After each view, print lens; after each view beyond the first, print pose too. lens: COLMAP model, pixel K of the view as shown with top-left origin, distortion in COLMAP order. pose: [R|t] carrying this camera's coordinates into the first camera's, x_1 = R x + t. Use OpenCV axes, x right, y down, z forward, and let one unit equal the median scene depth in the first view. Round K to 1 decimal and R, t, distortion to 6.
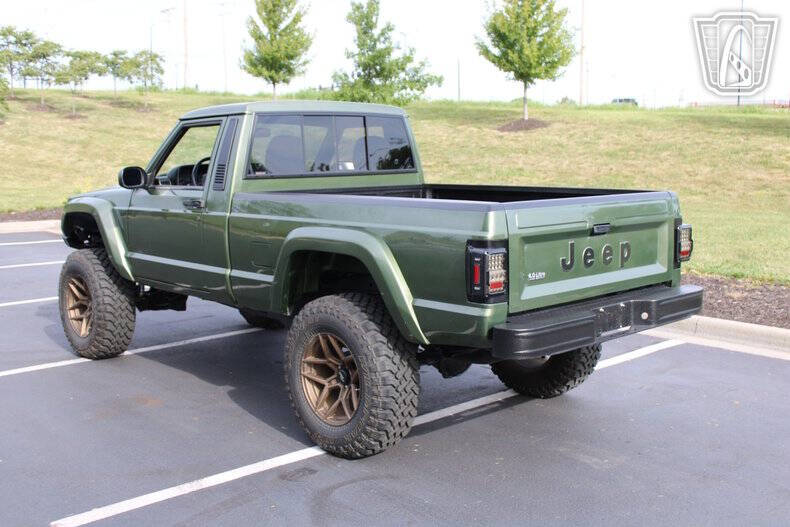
lens RADIAL K [[900.0, 0, 396.4], [0, 900.0, 259.2], [0, 0, 1]] dist [-0.067365, 0.000000]
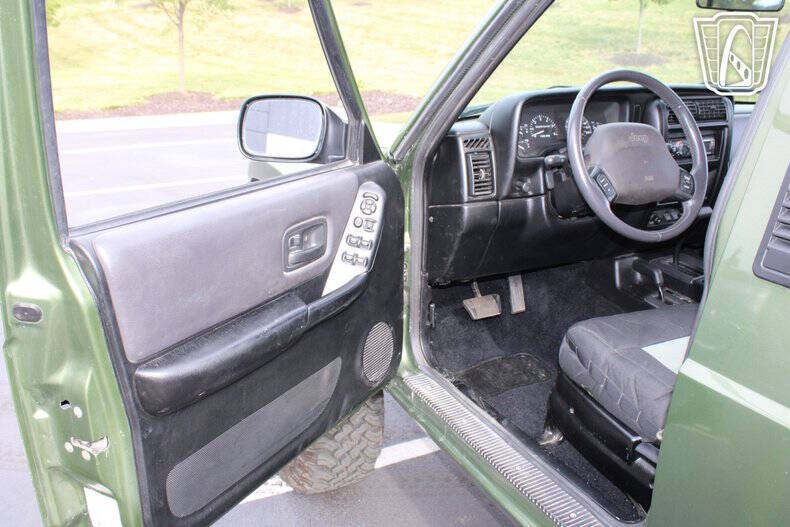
lens RADIAL K [[701.3, 0, 399.4], [0, 701.3, 261.5], [0, 0, 1]] dist [-0.111611, 0.034736]
pose [[0.955032, 0.096995, -0.280191, -0.199726], [-0.040877, 0.979028, 0.199585, -0.091727], [0.293673, -0.179156, 0.938967, 0.723041]]
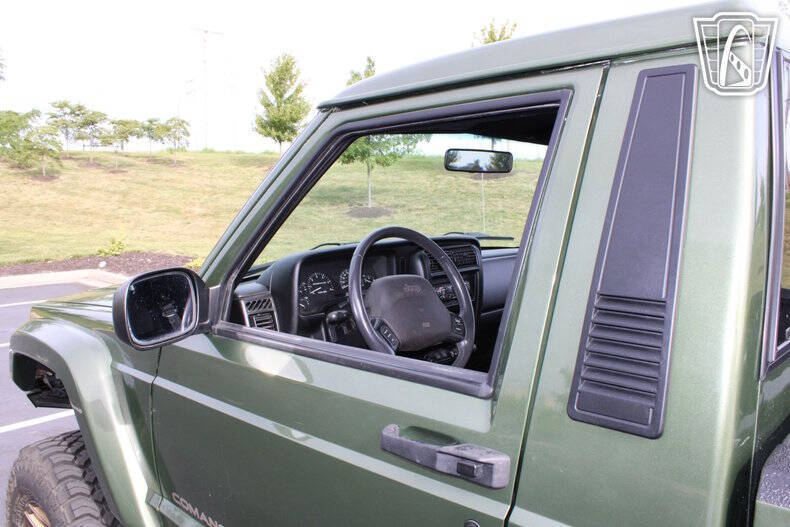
lens RADIAL K [[646.2, 0, 390.3], [0, 646.2, 268.4], [0, 0, 1]] dist [-0.126149, 0.041501]
pose [[0.998493, -0.015753, 0.052564, -0.220851], [0.016130, 0.999847, -0.006762, -0.097446], [-0.052449, 0.007599, 0.998595, 0.752837]]
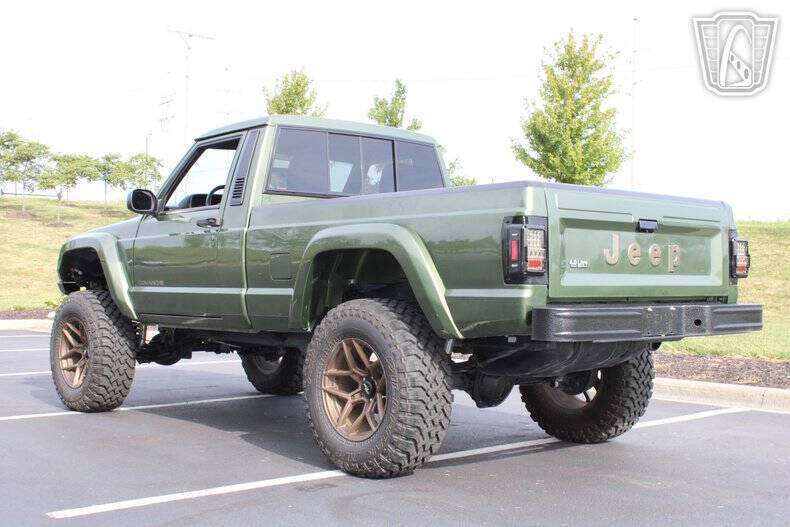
lens RADIAL K [[1041.1, 0, 399.8], [0, 1041.1, 264.5], [0, 0, 1]] dist [-0.045986, 0.000000]
pose [[0.999726, 0.011146, -0.020594, -0.004865], [-0.013923, 0.990044, -0.140067, 0.115496], [0.018828, 0.140315, 0.989928, -0.048490]]
